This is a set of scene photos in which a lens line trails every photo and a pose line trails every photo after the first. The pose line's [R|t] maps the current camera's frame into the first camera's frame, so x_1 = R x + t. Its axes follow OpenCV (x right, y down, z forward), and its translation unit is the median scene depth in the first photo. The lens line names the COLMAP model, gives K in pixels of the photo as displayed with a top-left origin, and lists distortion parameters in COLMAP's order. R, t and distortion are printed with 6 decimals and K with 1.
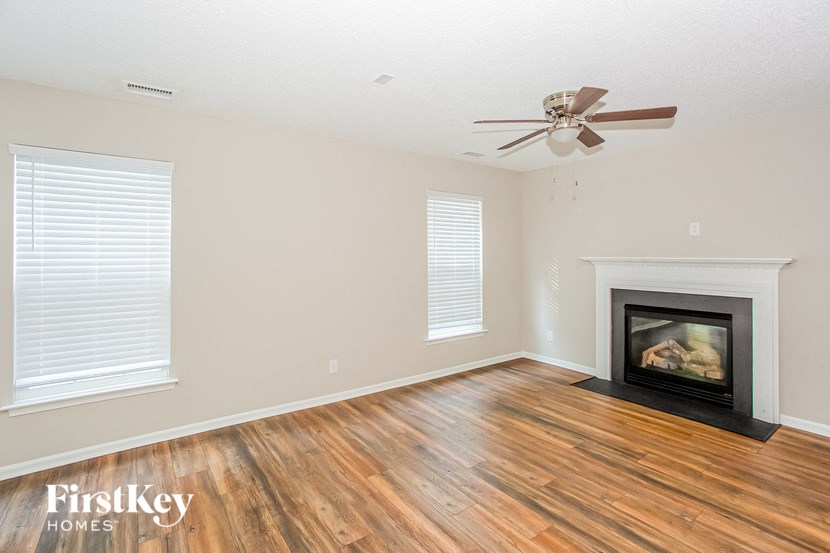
lens RADIAL K [[396.0, 0, 401.6], [0, 396.0, 256.7], [0, 0, 1]] dist [-0.027385, 0.001430]
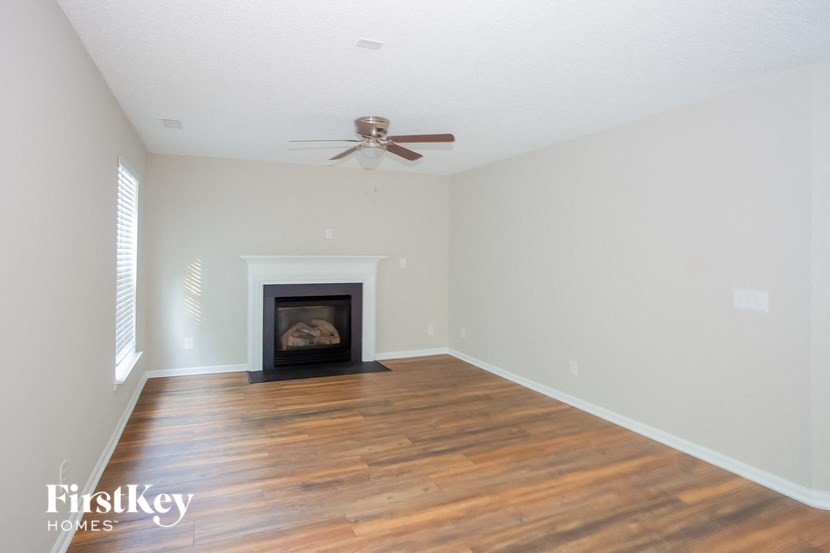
lens RADIAL K [[396.0, 0, 395.8], [0, 396.0, 253.2], [0, 0, 1]] dist [-0.027385, 0.001430]
pose [[0.251705, 0.005806, 0.967786, -0.577505], [-0.003213, 0.999982, -0.005164, -0.001271], [-0.967799, -0.001810, 0.251719, 0.503691]]
